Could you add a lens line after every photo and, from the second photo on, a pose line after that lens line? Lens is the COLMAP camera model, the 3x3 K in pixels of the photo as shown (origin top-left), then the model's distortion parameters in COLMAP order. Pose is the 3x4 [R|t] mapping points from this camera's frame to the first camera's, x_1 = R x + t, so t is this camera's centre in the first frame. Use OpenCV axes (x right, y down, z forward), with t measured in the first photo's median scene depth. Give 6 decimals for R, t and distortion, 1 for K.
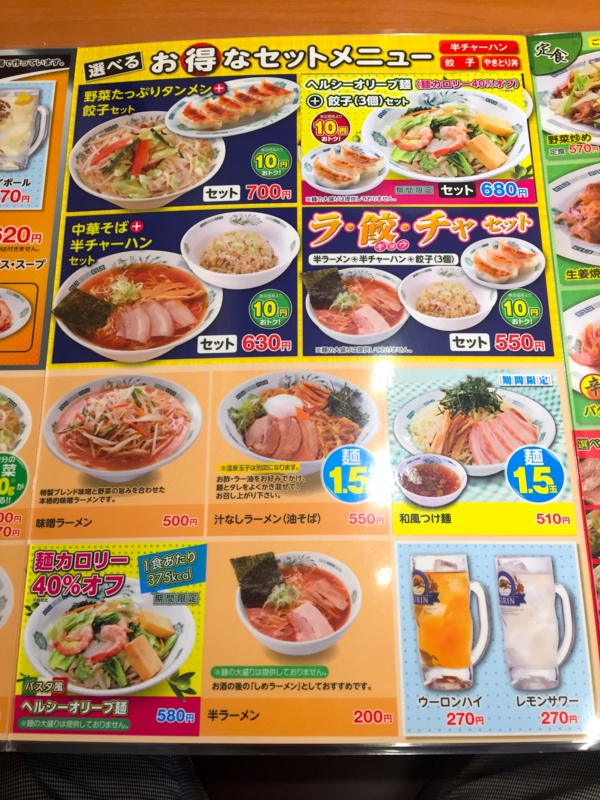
lens RADIAL K [[678.0, 0, 300.0], [0, 678.0, 401.0], [0, 0, 1]] dist [-0.021114, -0.030862]
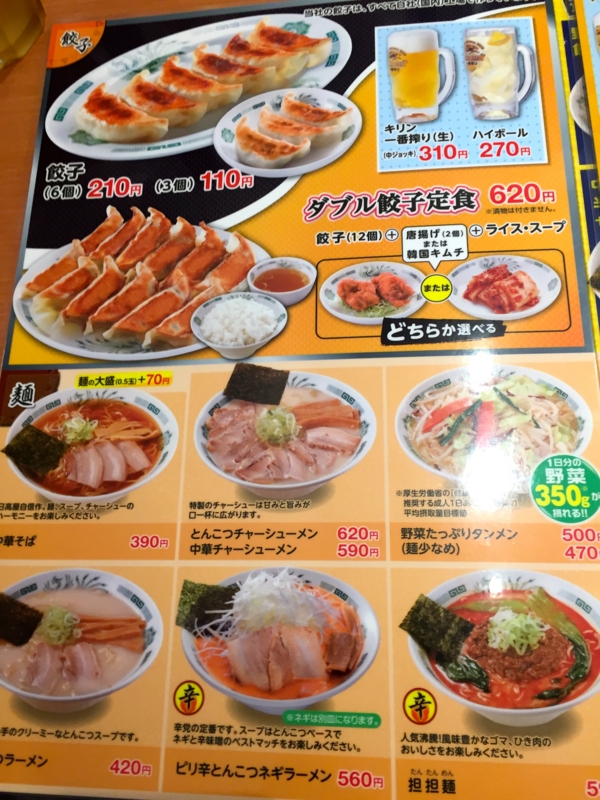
lens RADIAL K [[678.0, 0, 300.2], [0, 678.0, 399.5], [0, 0, 1]] dist [-0.021114, -0.030862]
pose [[0.994707, -0.015490, -0.101577, -0.607472], [0.013139, 0.999631, -0.023773, 0.023871], [0.101908, 0.022312, 0.994544, 0.147667]]
